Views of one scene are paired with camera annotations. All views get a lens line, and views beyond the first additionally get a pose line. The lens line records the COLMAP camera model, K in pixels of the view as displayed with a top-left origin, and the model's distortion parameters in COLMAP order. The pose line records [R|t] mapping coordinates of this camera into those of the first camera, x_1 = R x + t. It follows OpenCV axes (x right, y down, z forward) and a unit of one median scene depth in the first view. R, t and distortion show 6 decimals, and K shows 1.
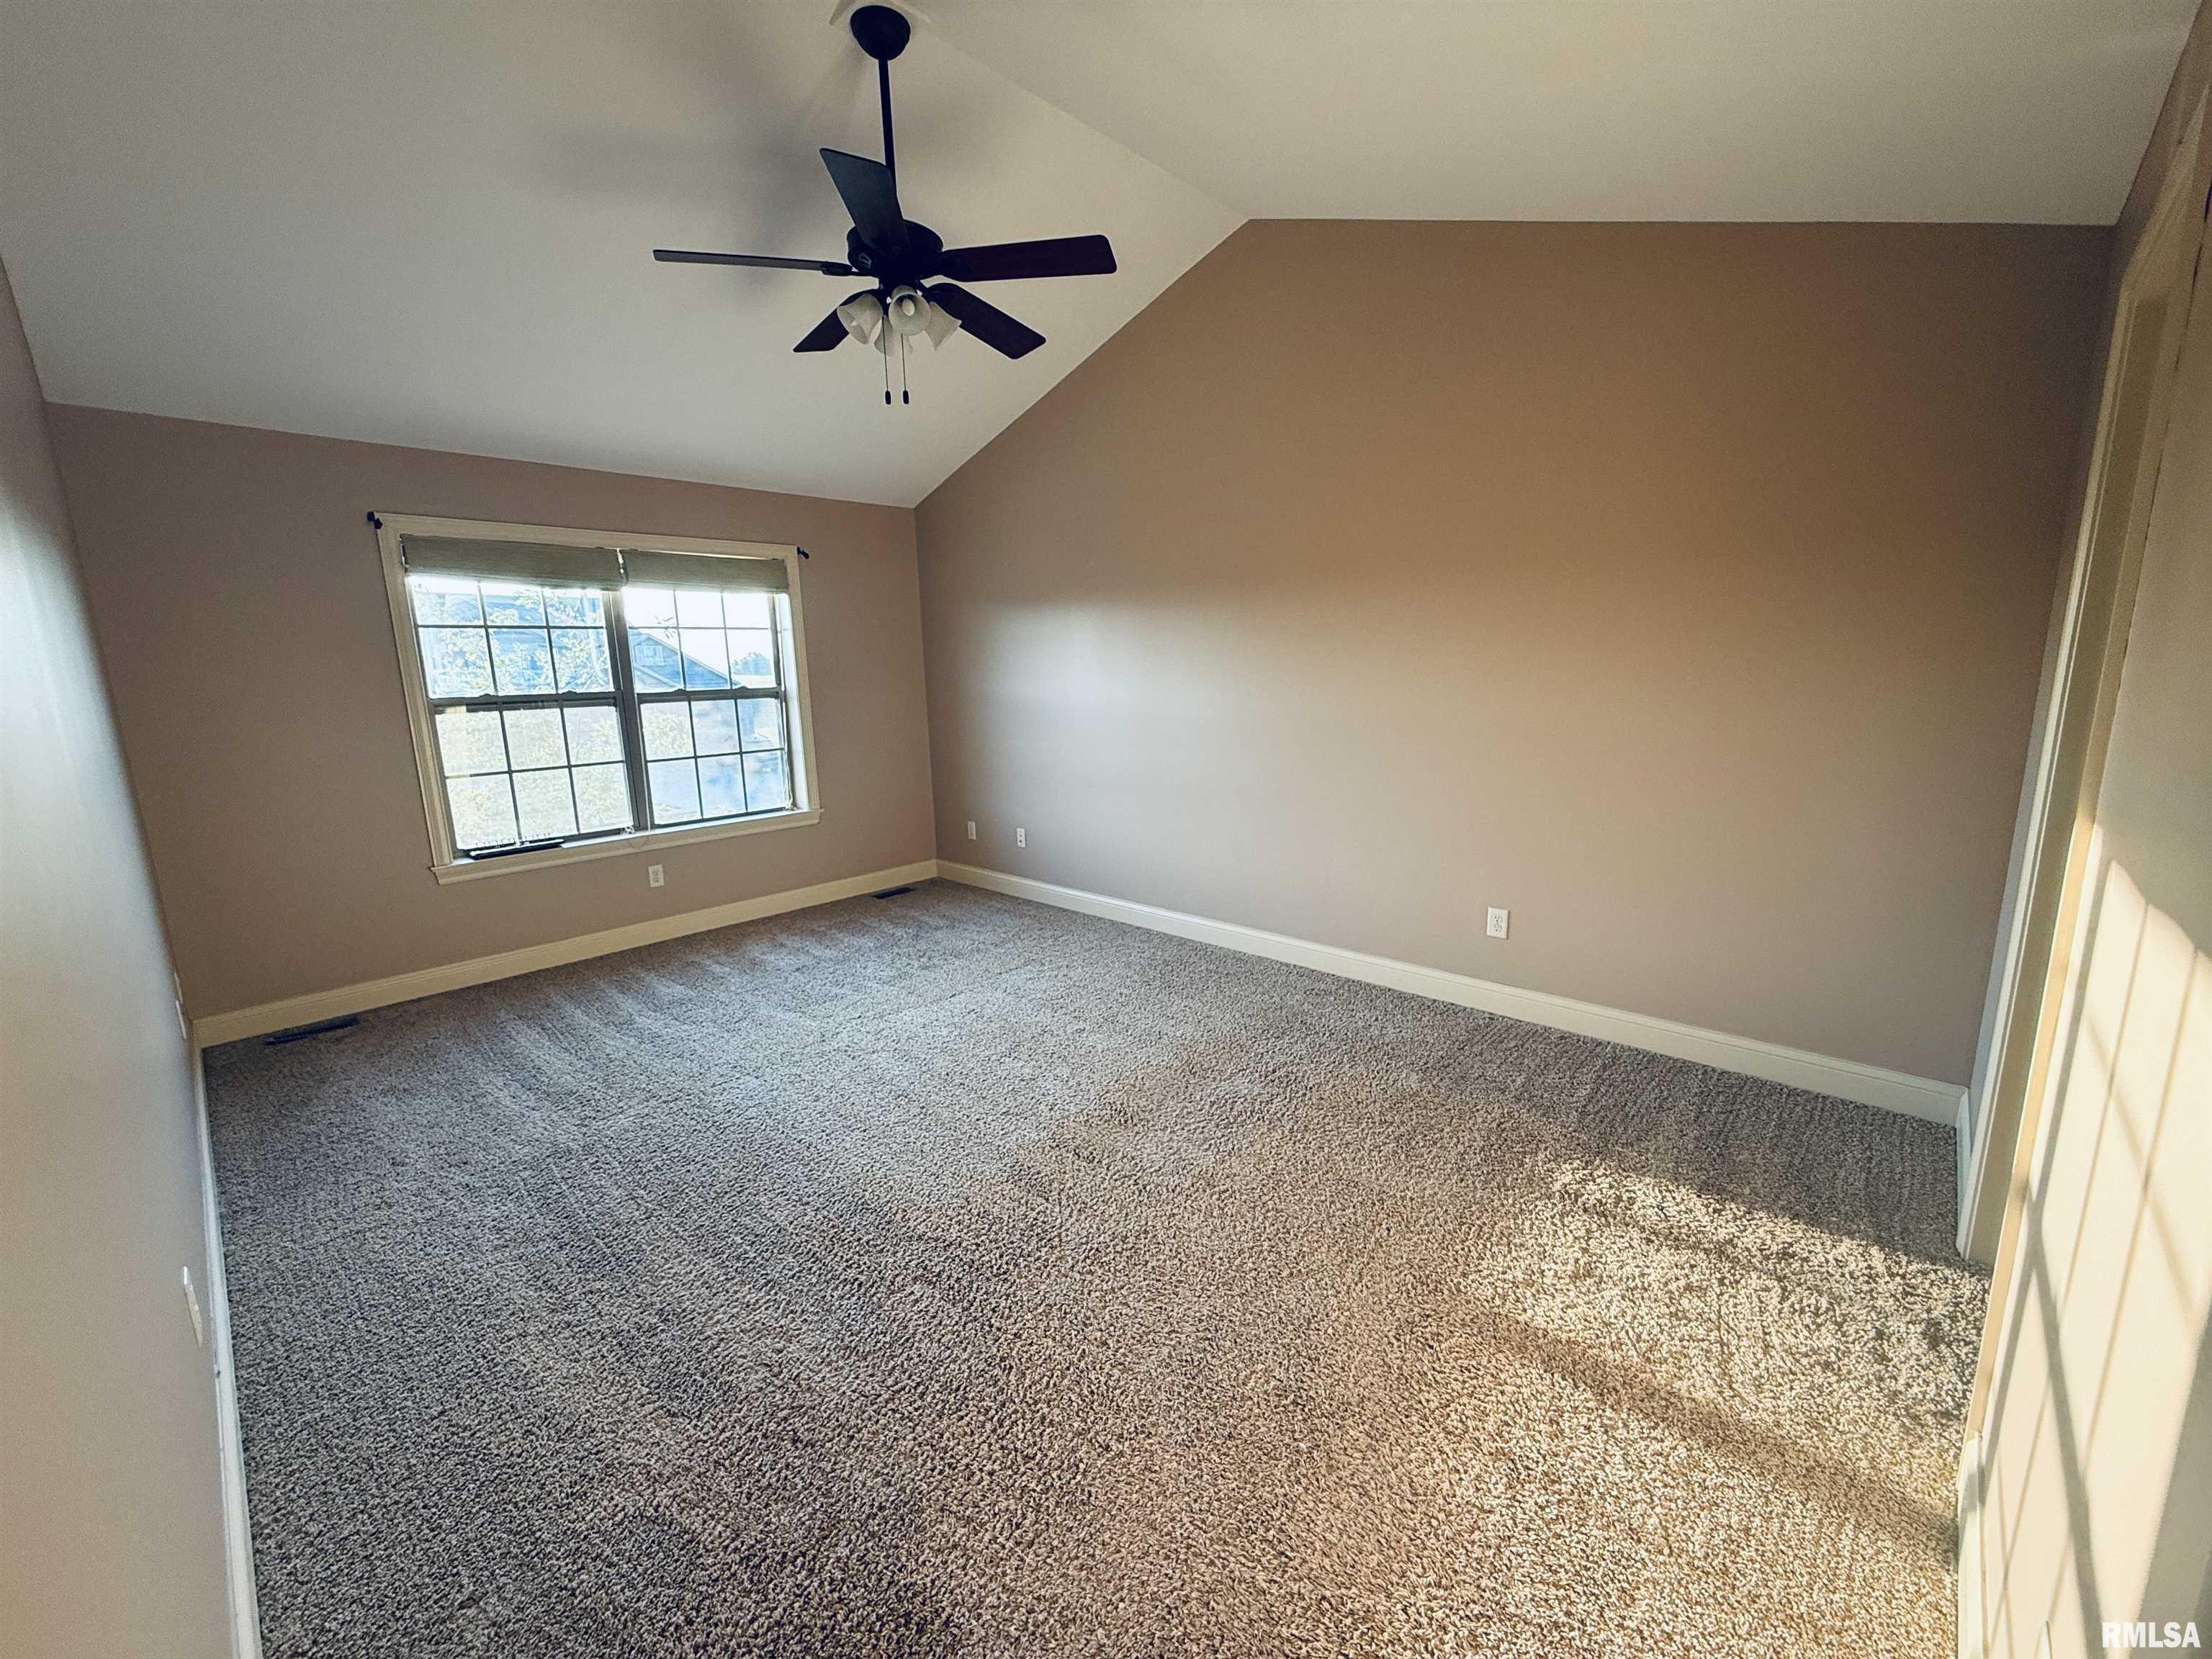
lens RADIAL K [[896.1, 0, 1106.0], [0, 896.1, 829.5], [0, 0, 1]] dist [0.000530, 0.000091]
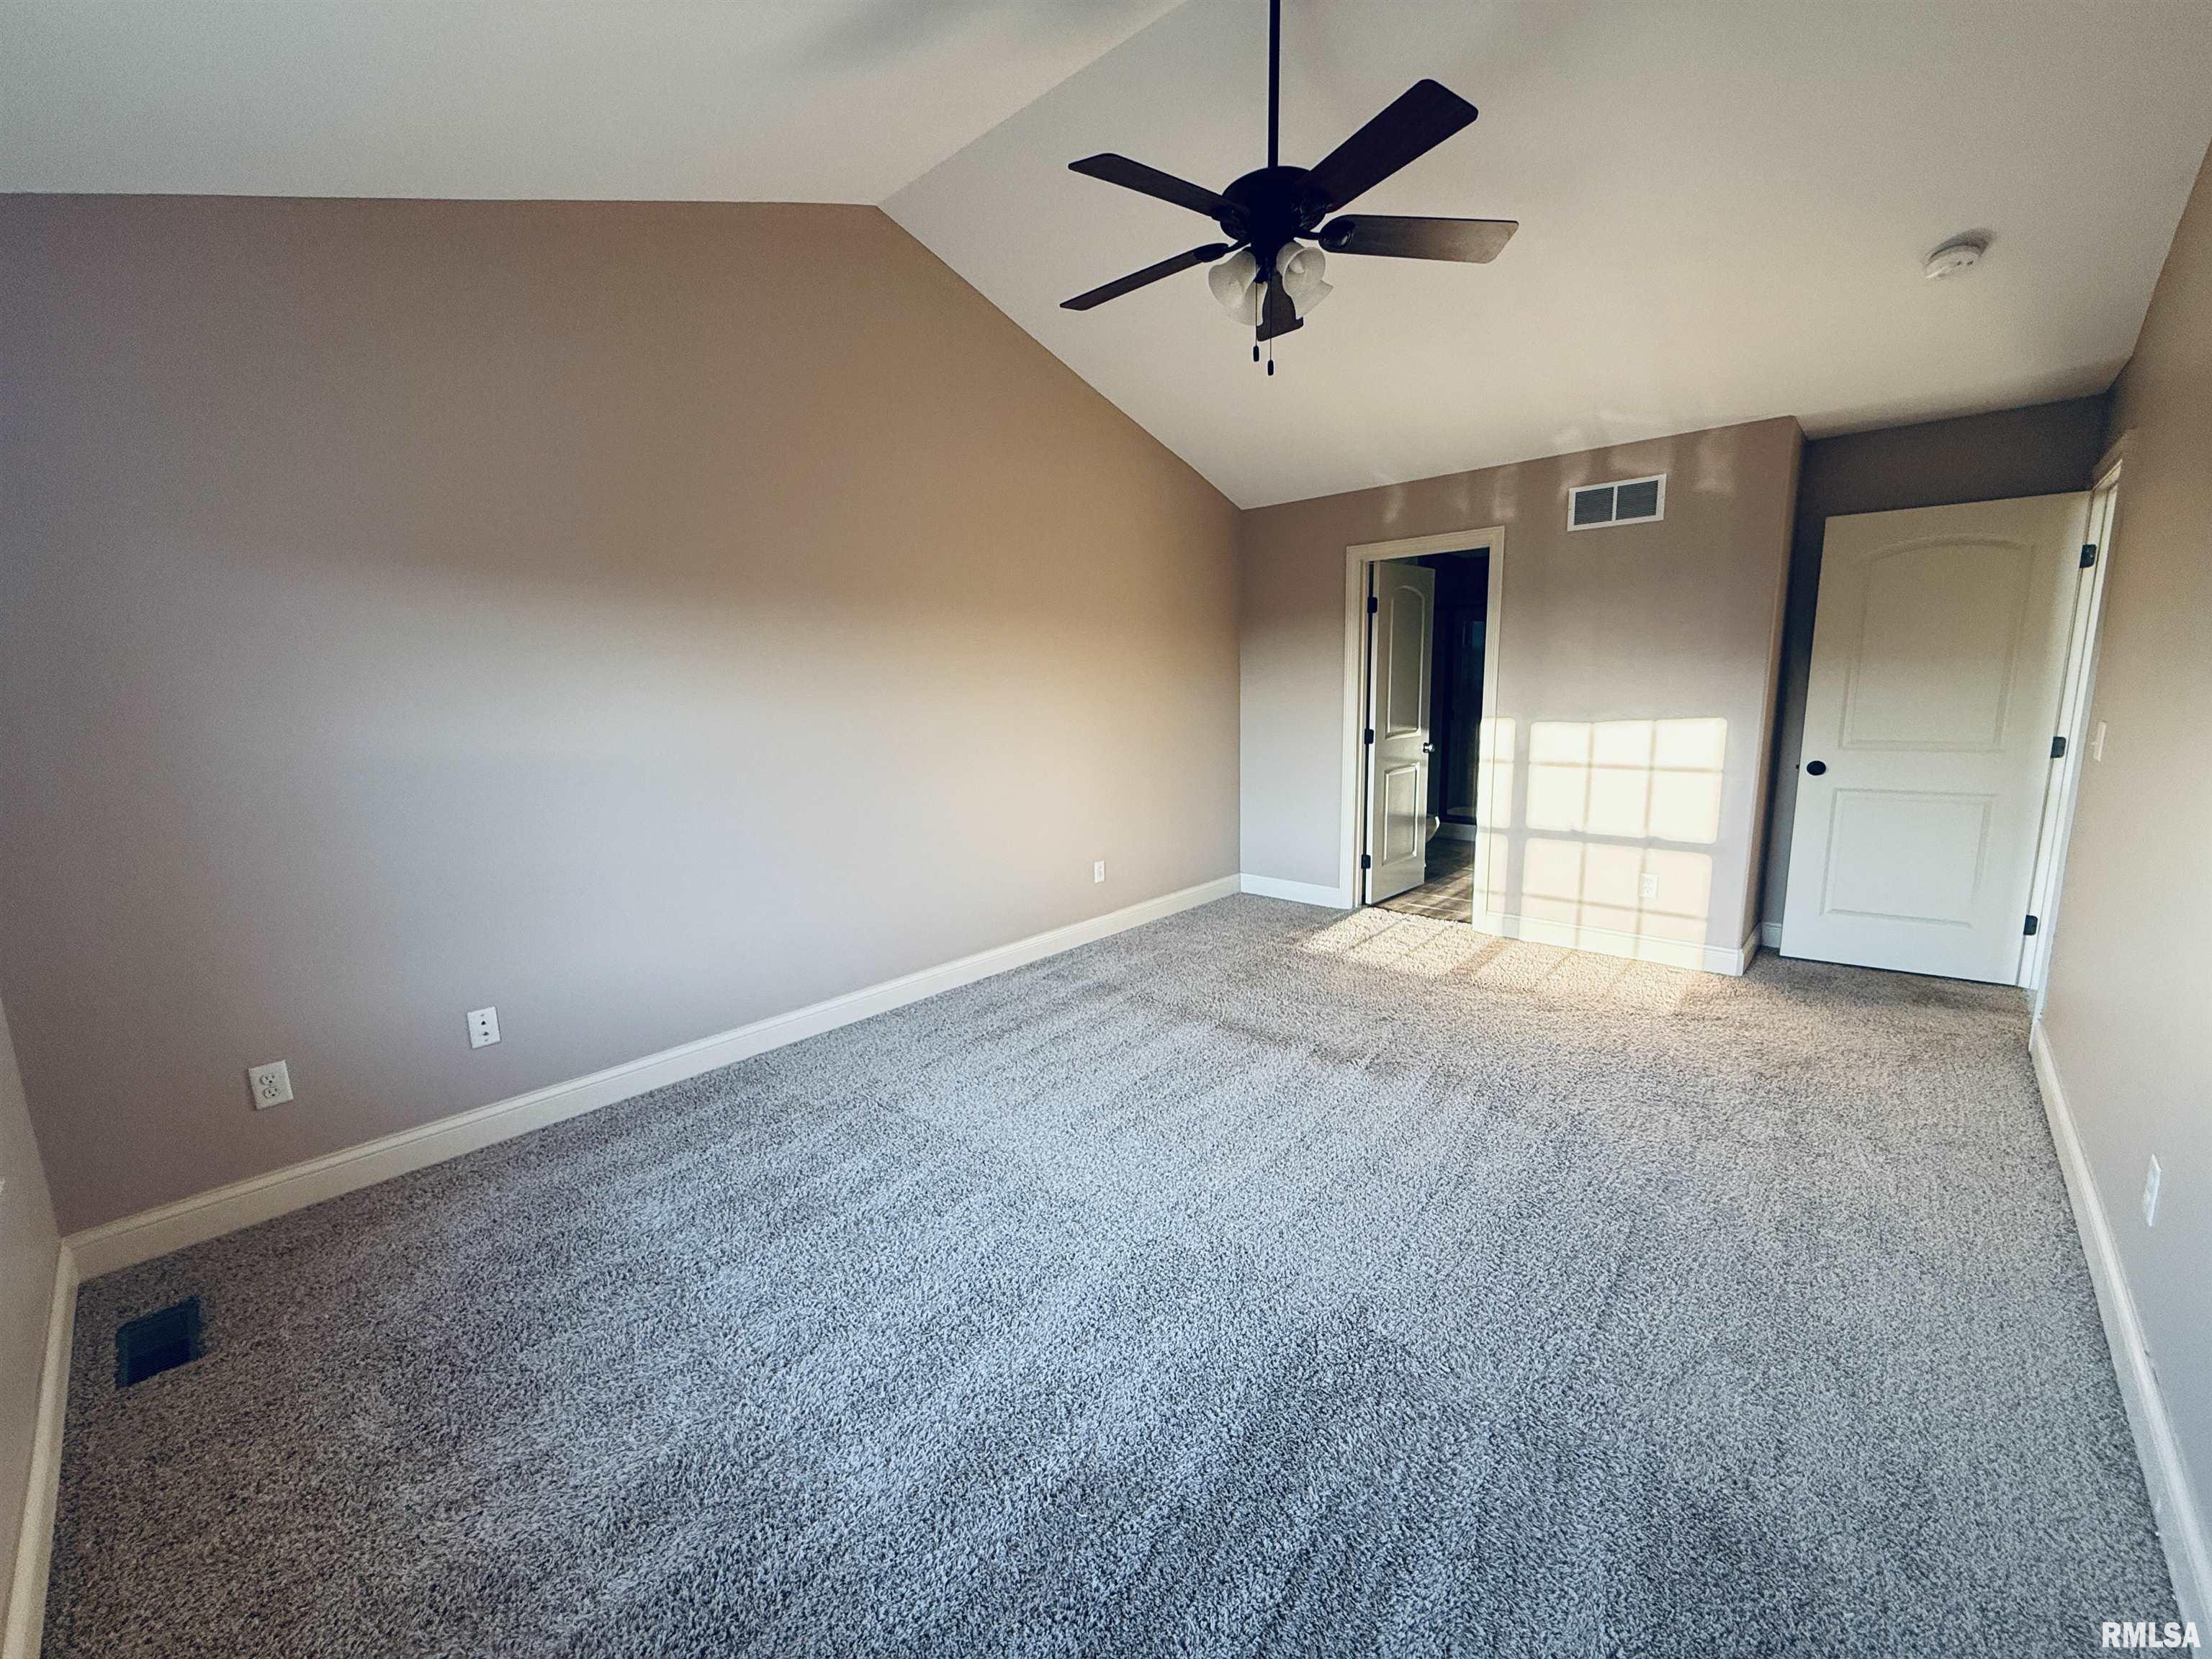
lens RADIAL K [[896.1, 0, 1106.0], [0, 896.1, 829.5], [0, 0, 1]] dist [0.000530, 0.000091]
pose [[-0.034026, -0.136606, 0.990041, -0.676954], [0.207643, 0.968032, 0.140706, -0.110705], [-0.977613, 0.210363, -0.004573, 0.726896]]
